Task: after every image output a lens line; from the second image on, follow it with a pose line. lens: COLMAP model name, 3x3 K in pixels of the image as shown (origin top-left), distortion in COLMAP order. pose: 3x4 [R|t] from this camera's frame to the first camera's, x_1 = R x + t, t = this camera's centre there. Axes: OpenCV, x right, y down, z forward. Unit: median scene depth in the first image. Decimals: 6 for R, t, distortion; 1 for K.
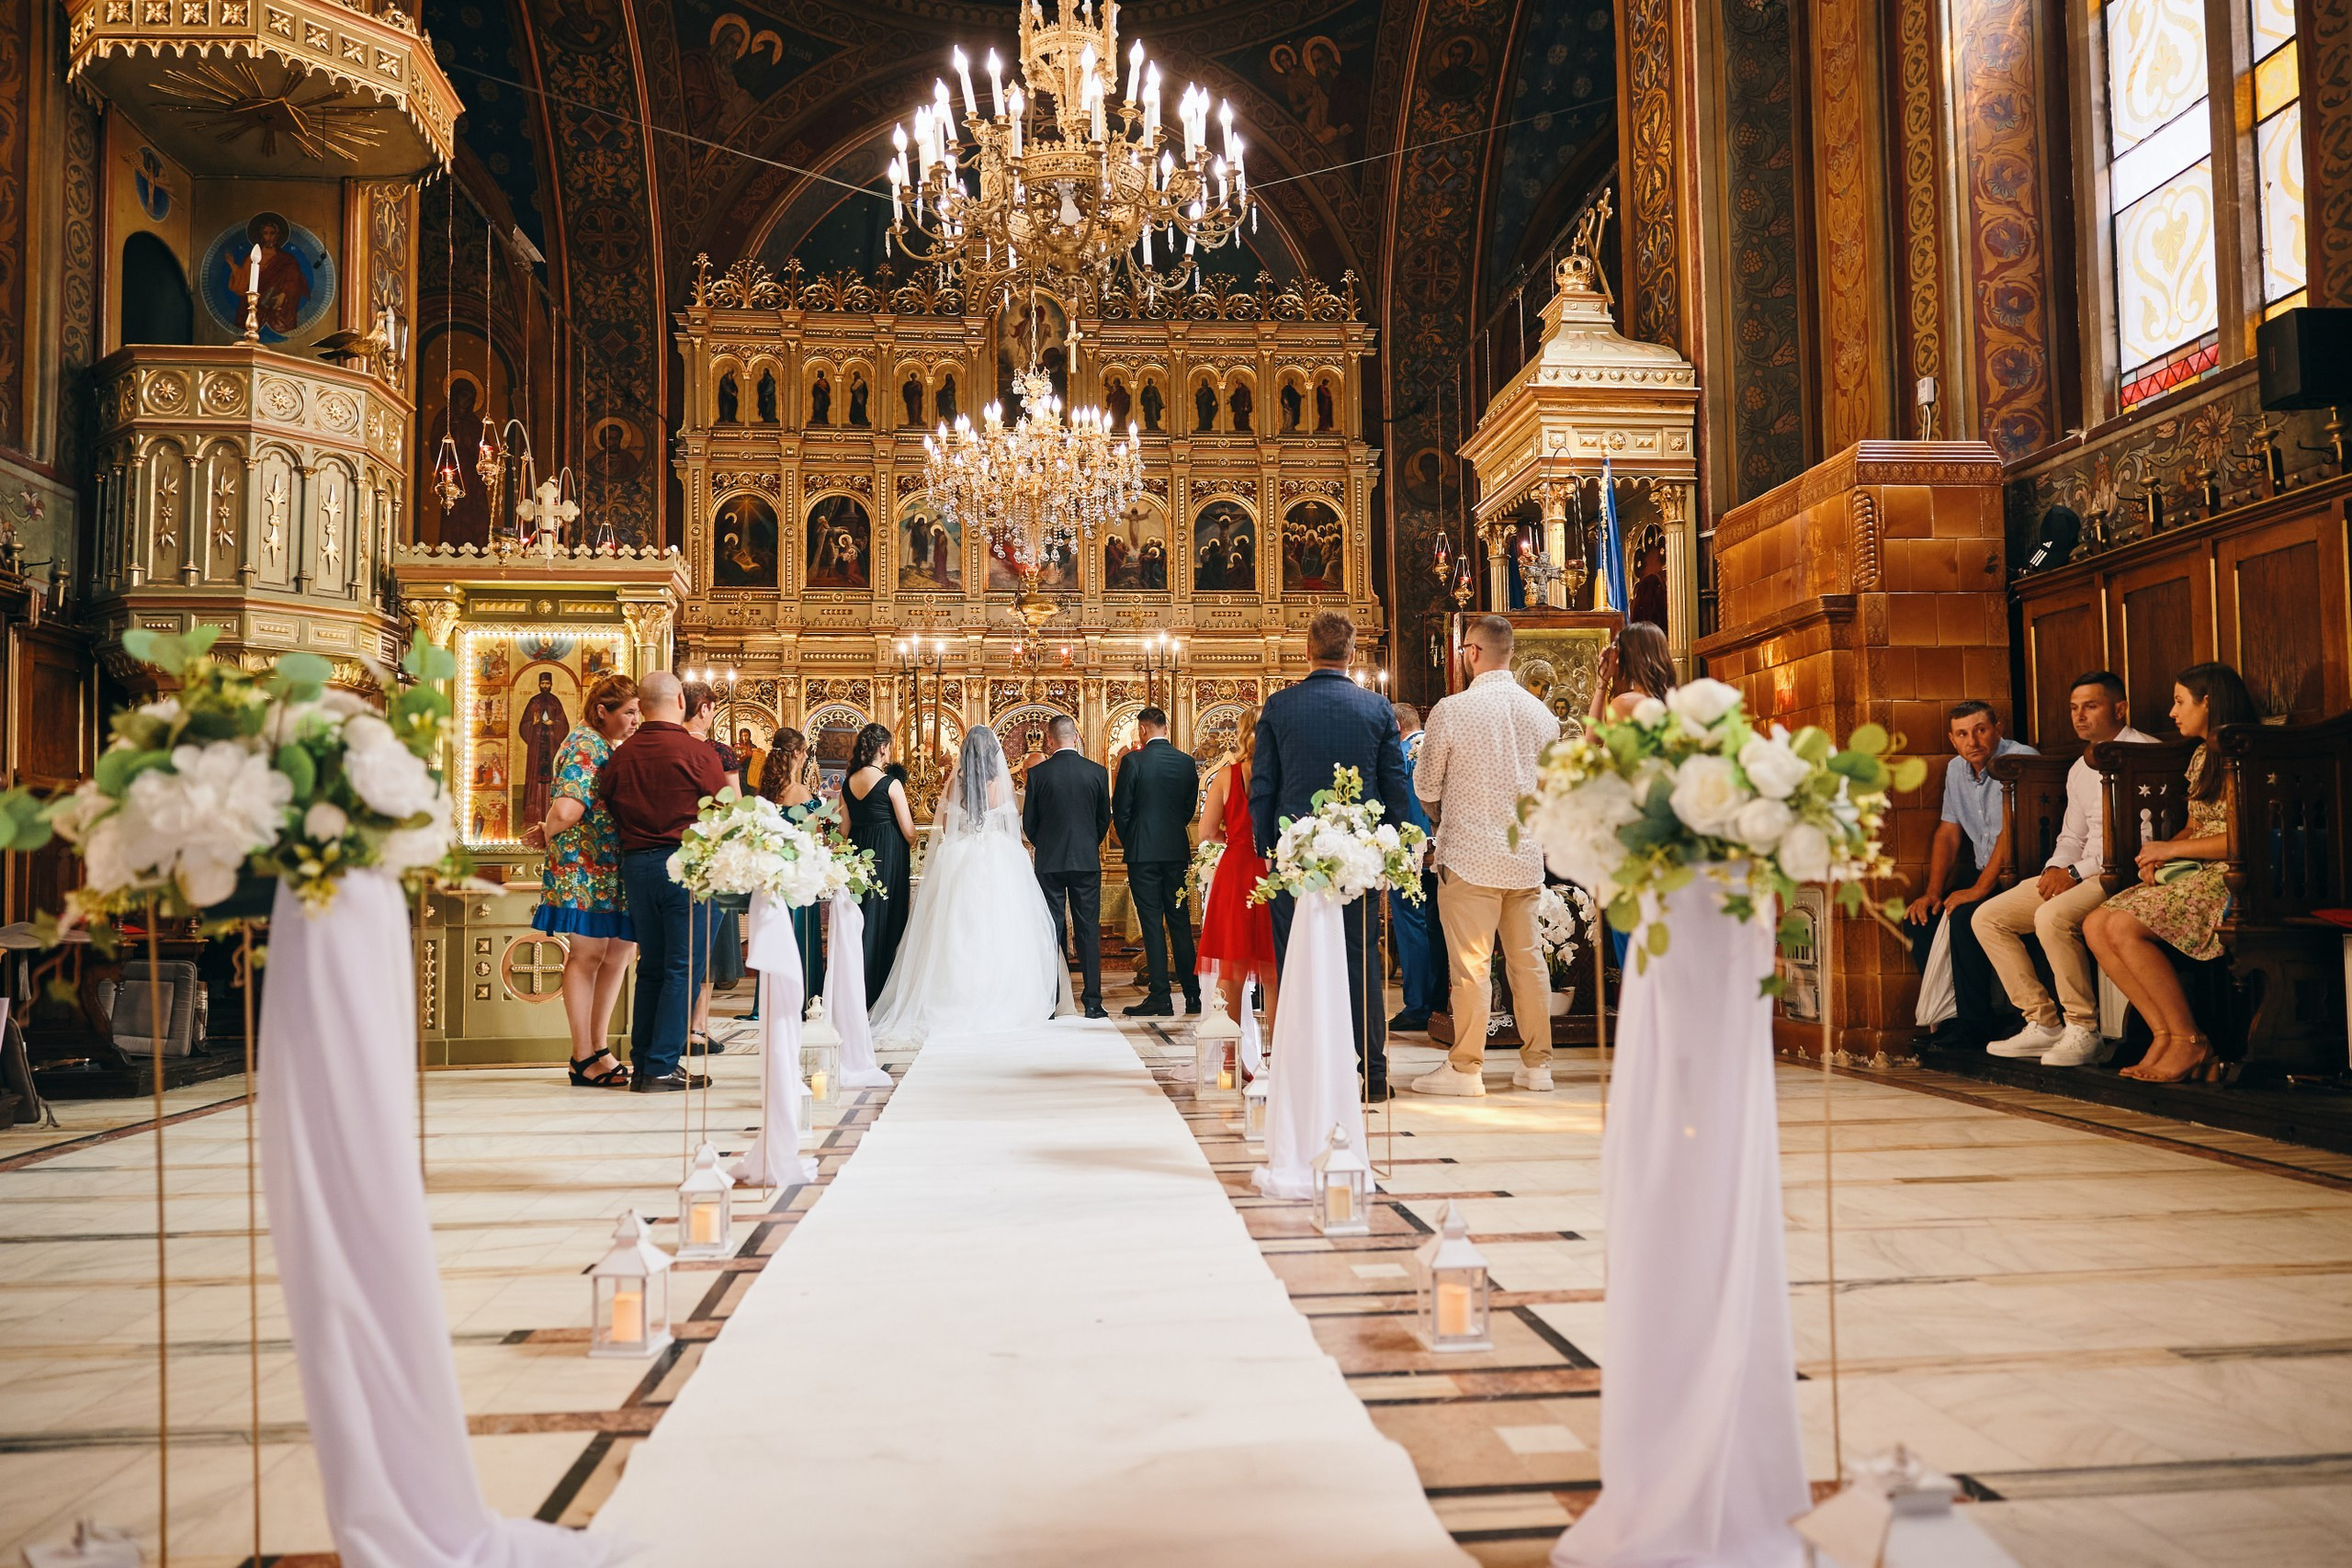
lens RADIAL K [[1736.8, 0, 1231.3], [0, 1736.8, 782.7], [0, 0, 1]] dist [0.000983, -0.003511]
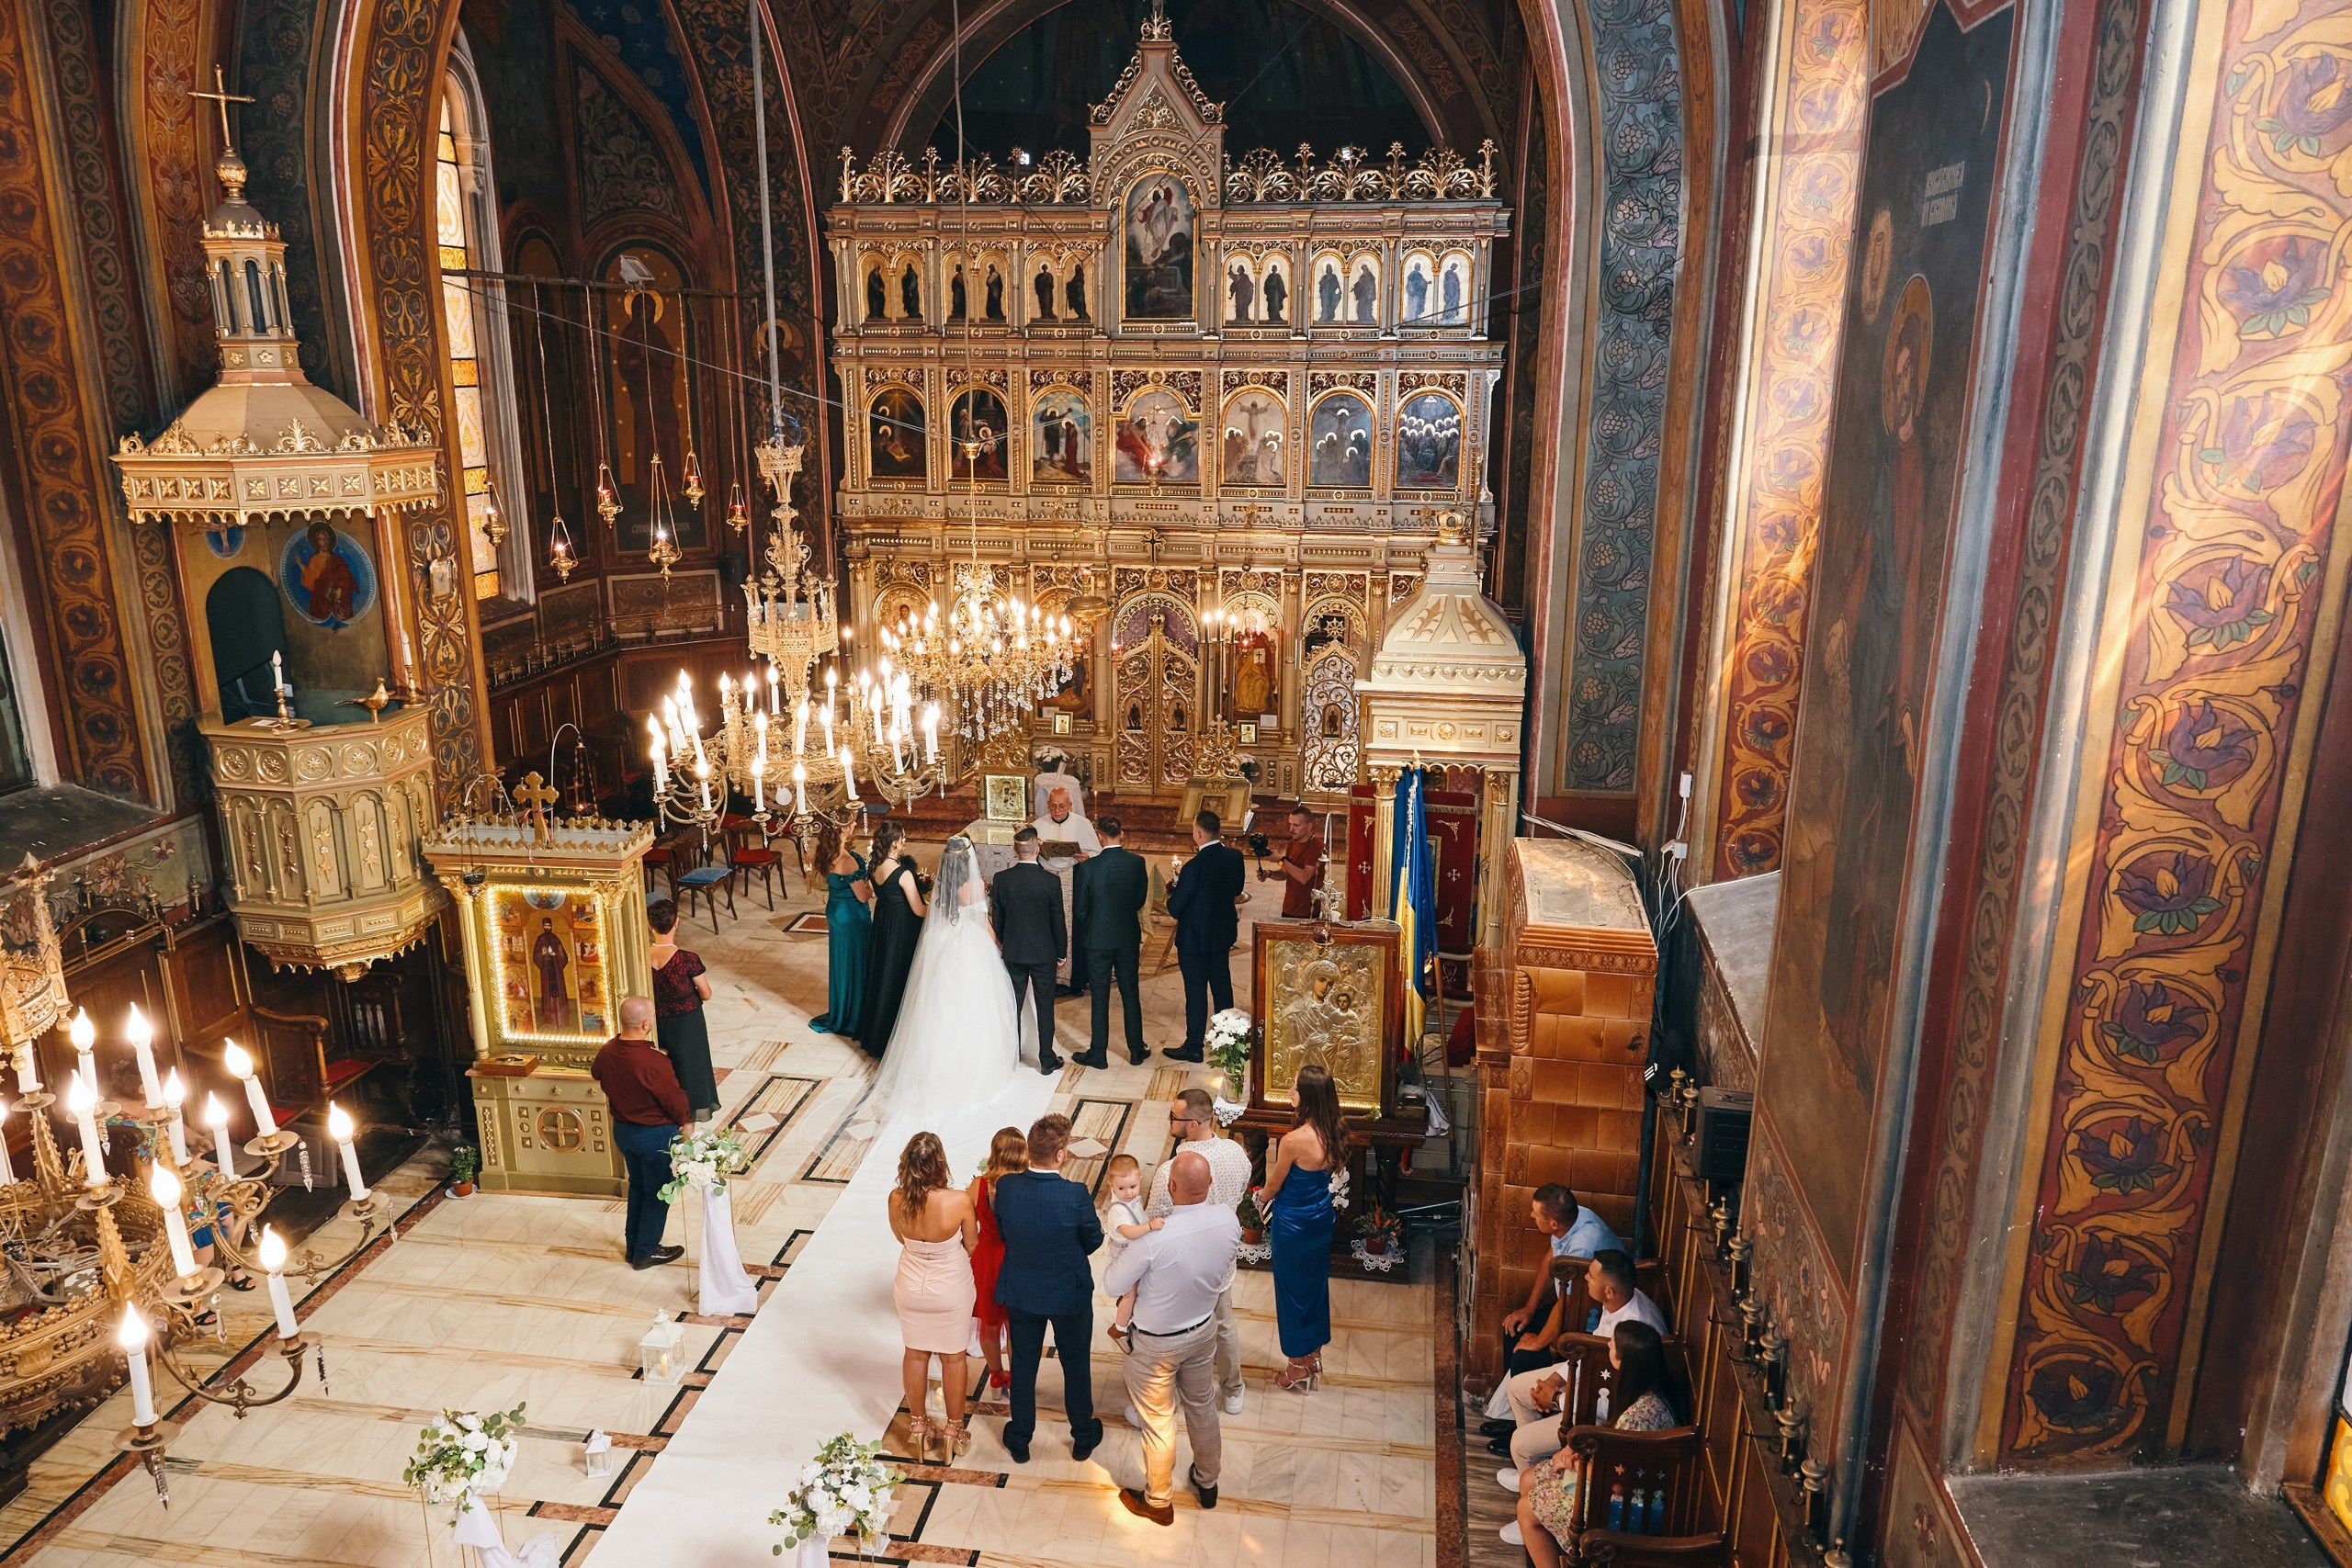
lens RADIAL K [[1736.8, 0, 1231.3], [0, 1736.8, 782.7], [0, 0, 1]] dist [0.000983, -0.003511]
pose [[0.966941, 0.093836, -0.237106, 0.202989], [-0.007791, 0.940268, 0.340346, -0.306824], [0.254880, -0.327247, 0.909915, -0.010614]]
